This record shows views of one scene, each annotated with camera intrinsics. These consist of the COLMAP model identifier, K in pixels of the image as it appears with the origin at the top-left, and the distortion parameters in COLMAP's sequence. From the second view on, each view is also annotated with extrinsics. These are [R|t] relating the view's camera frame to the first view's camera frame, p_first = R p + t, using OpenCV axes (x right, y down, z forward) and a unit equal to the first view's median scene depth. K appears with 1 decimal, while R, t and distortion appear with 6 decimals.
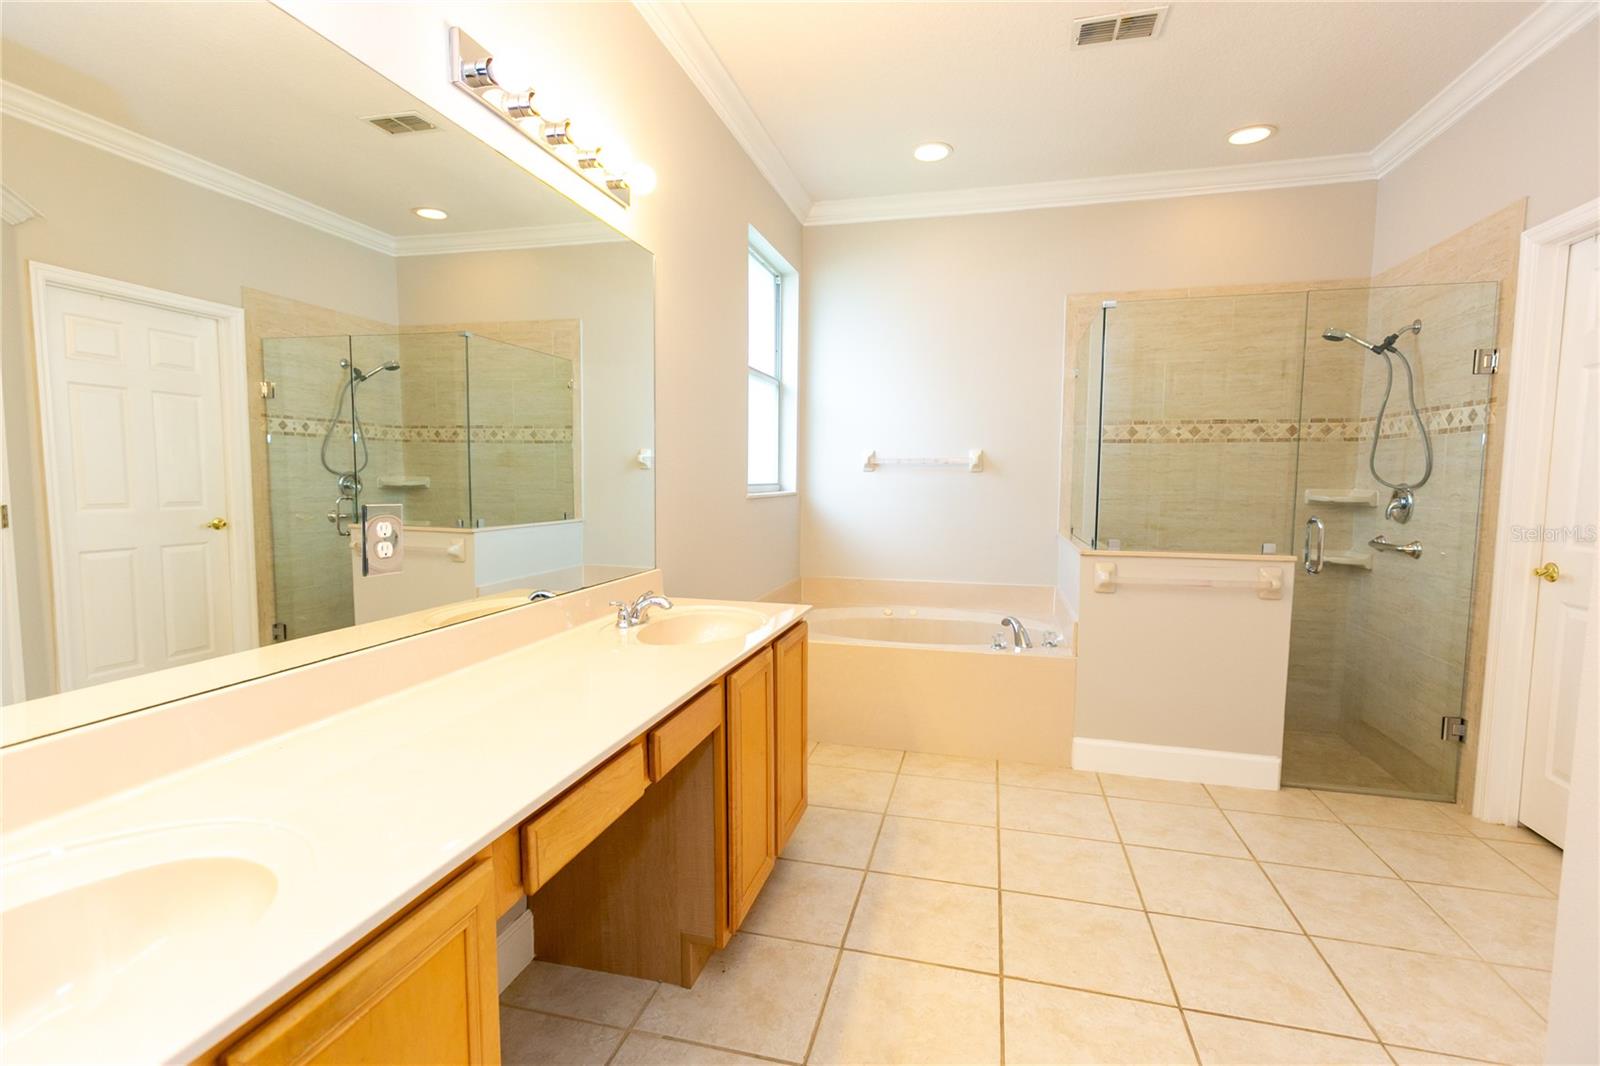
lens RADIAL K [[734.7, 0, 799.2], [0, 734.7, 534.9], [0, 0, 1]] dist [0.001744, -0.000178]
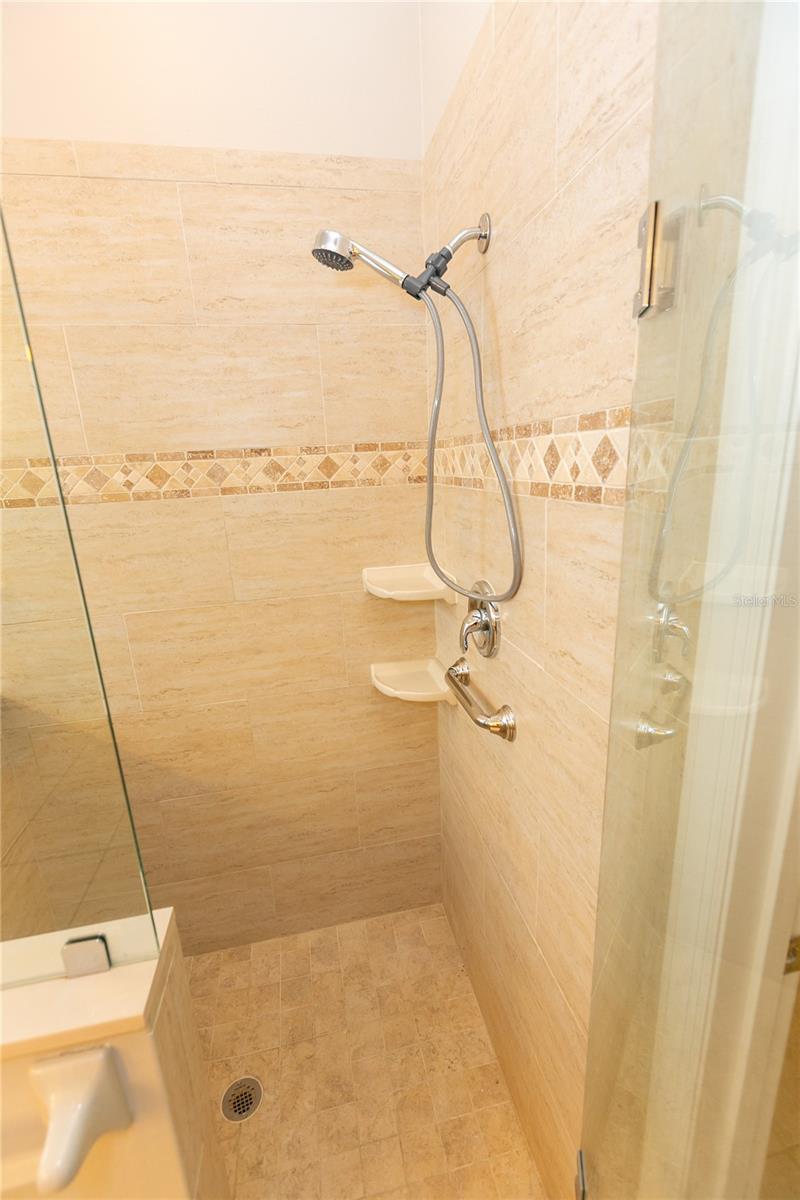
lens RADIAL K [[523.9, 0, 400.0], [0, 523.9, 600.0], [0, 0, 1]] dist [0.003300, 0.000066]
pose [[0.896689, -0.162845, 0.411619, 0.550121], [0.090089, 0.977548, 0.190484, -0.116676], [-0.433397, -0.133723, 0.891227, 0.623459]]
